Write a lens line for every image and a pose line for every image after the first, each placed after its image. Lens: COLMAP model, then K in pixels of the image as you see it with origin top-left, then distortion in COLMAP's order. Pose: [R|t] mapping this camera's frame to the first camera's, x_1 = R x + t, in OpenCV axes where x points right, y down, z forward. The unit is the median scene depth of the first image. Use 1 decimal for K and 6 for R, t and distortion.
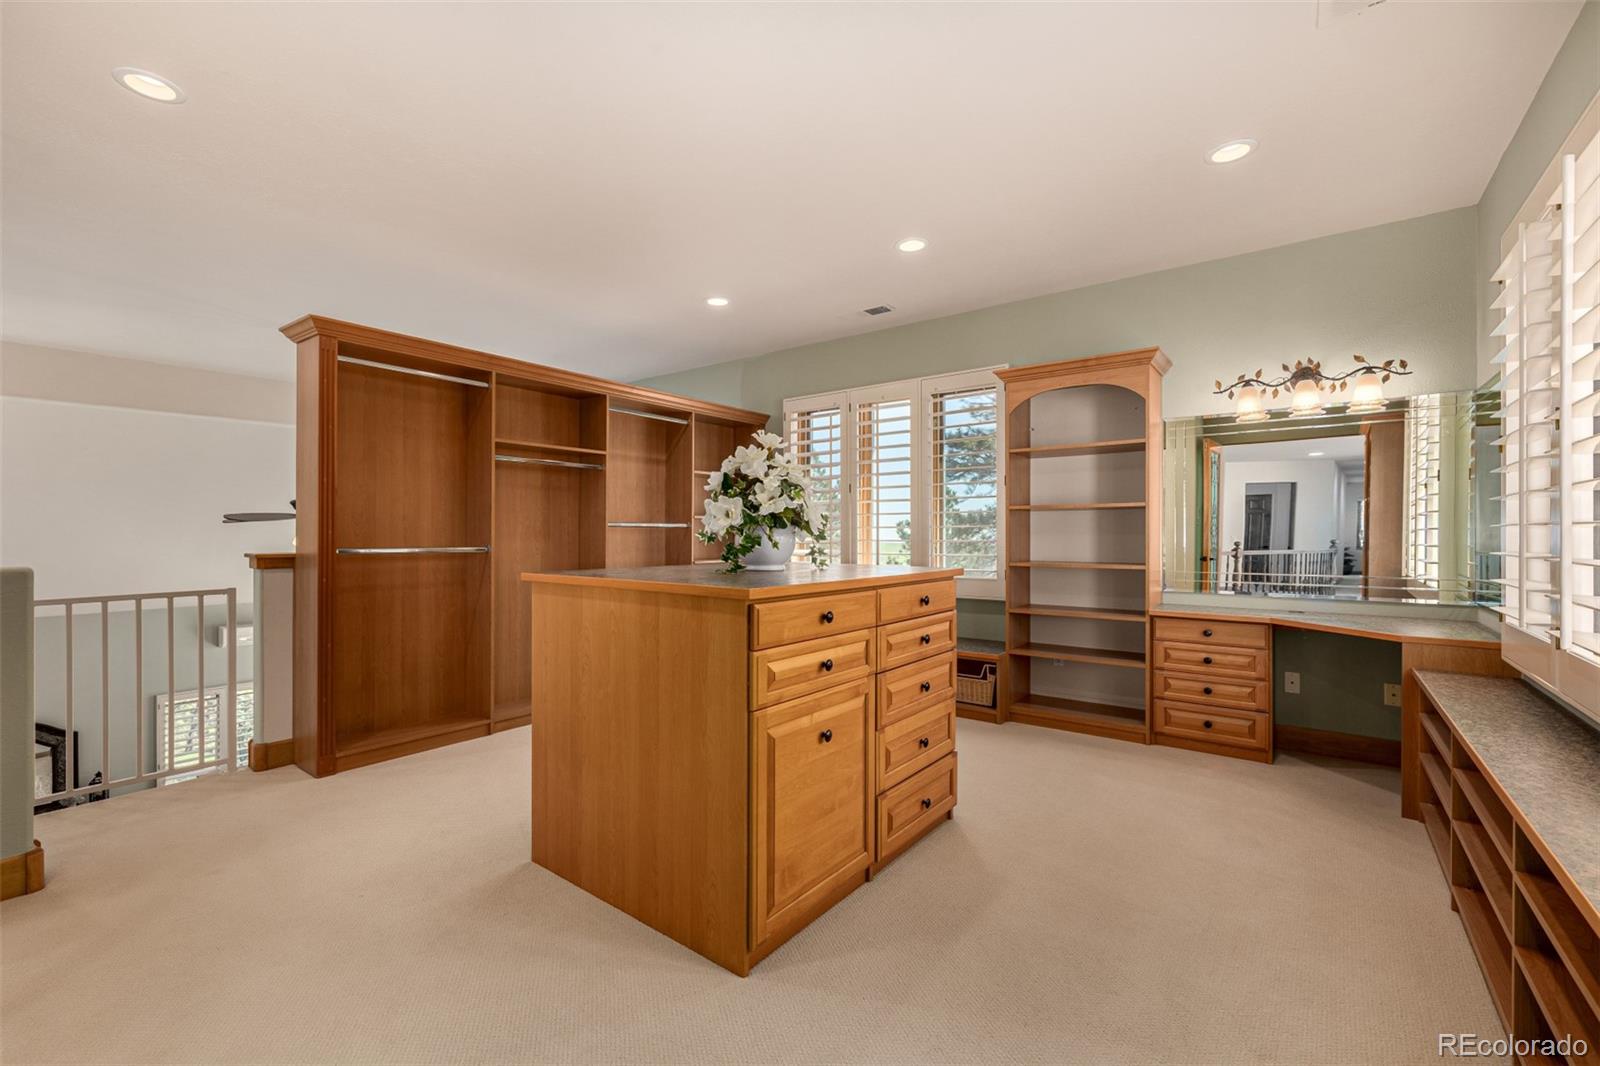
lens RADIAL K [[677.2, 0, 787.7], [0, 677.2, 531.8], [0, 0, 1]] dist [0.000366, 0.000210]
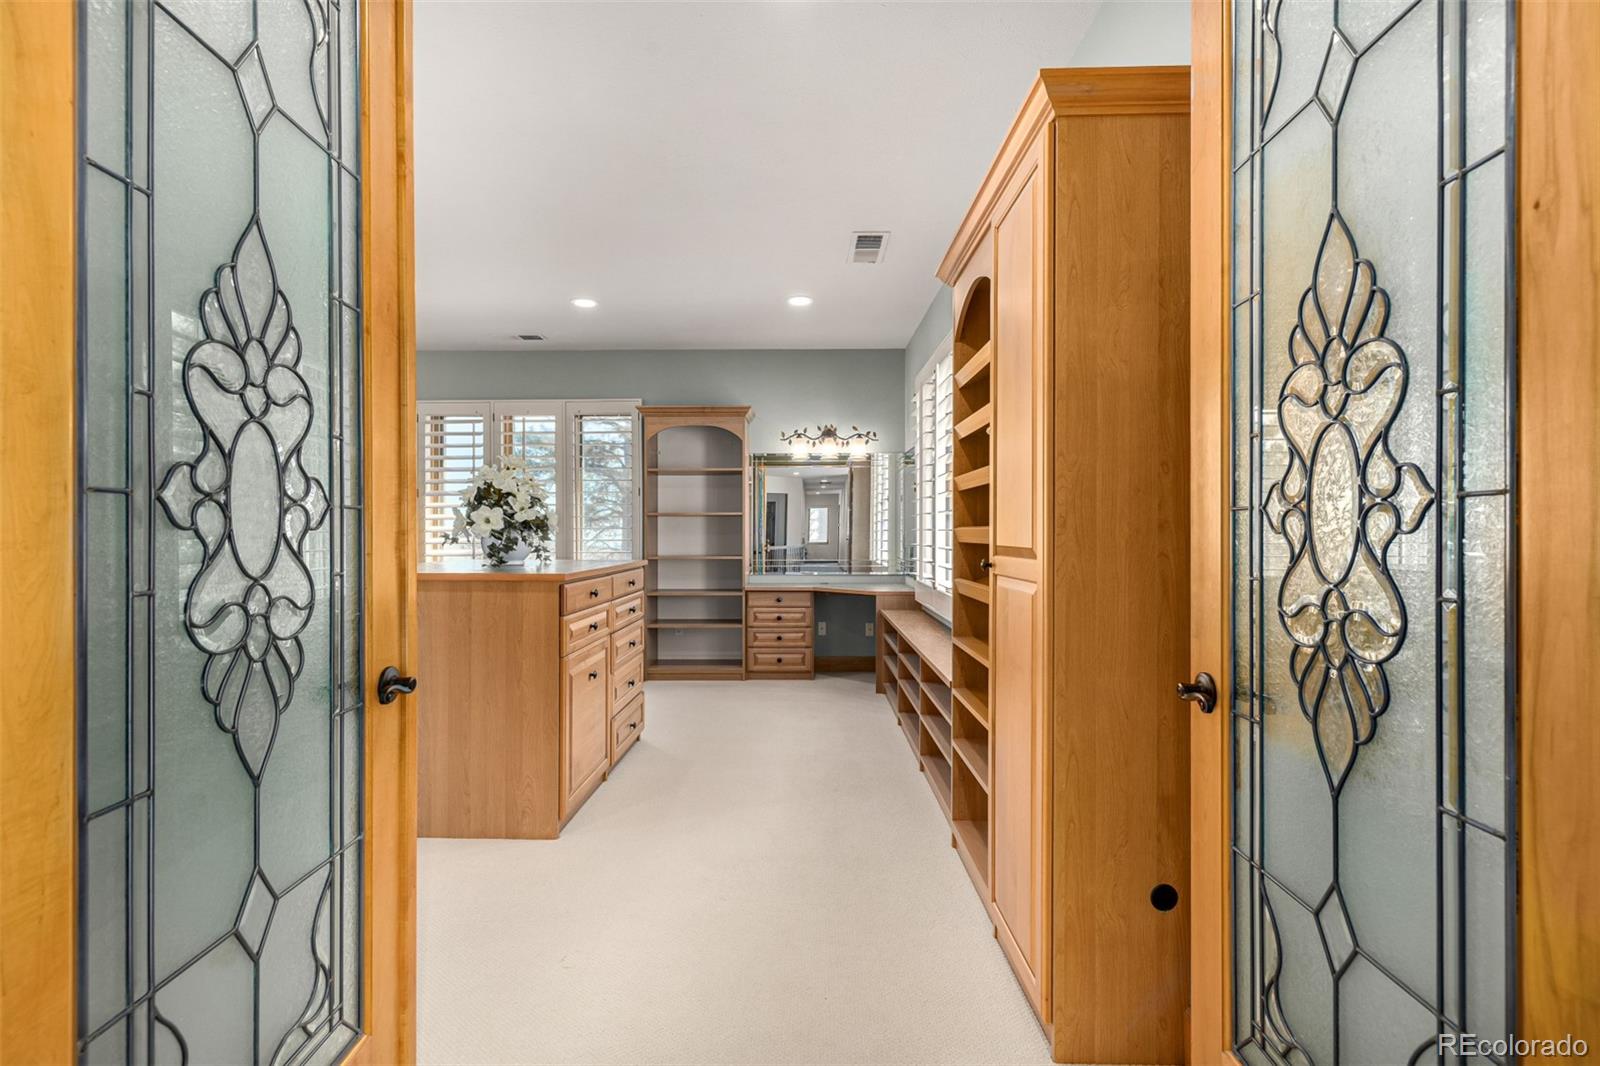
lens RADIAL K [[677.2, 0, 802.1], [0, 677.2, 531.7], [0, 0, 1]] dist [0.000366, 0.000210]
pose [[0.796441, -0.001489, 0.604715, -0.251474], [0.001079, 0.999999, 0.001041, -0.003961], [-0.604715, -0.000177, 0.796442, -0.232372]]
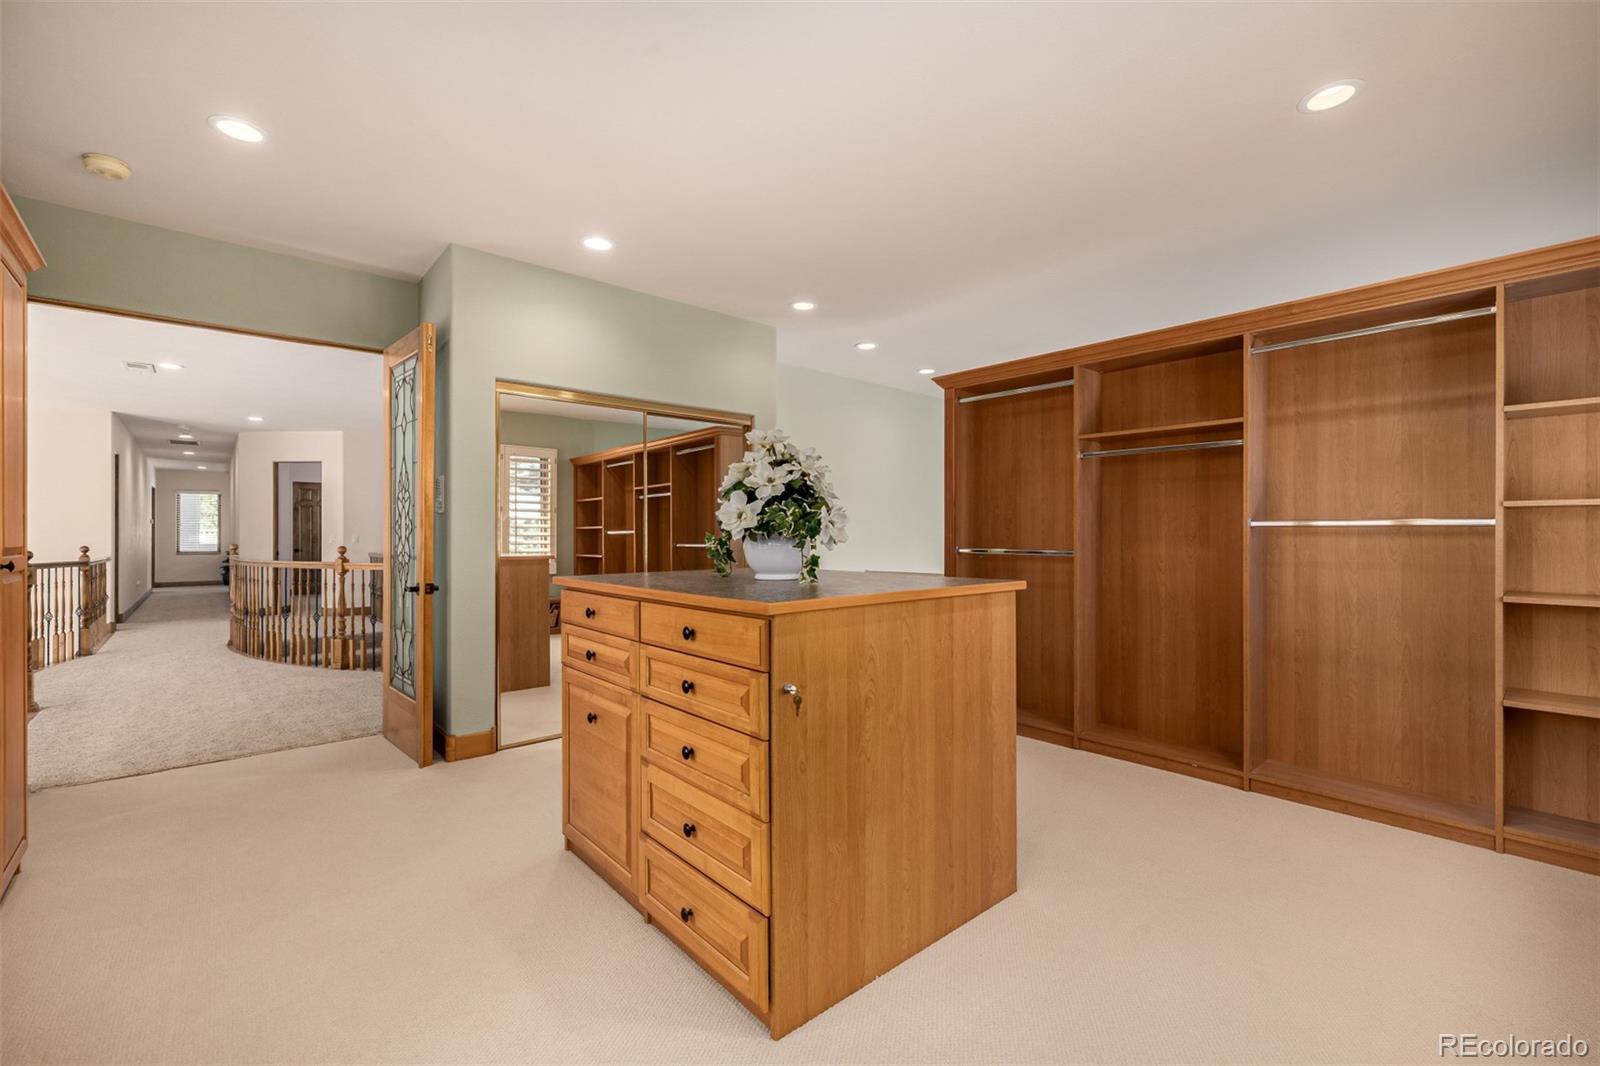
lens RADIAL K [[677.2, 0, 795.7], [0, 677.2, 536.1], [0, 0, 1]] dist [0.000366, 0.000210]
pose [[-0.196617, 0.002291, -0.980478, 0.598550], [0.002473, 0.999995, 0.001840, -0.001750], [0.980477, -0.002063, -0.196622, 0.847488]]
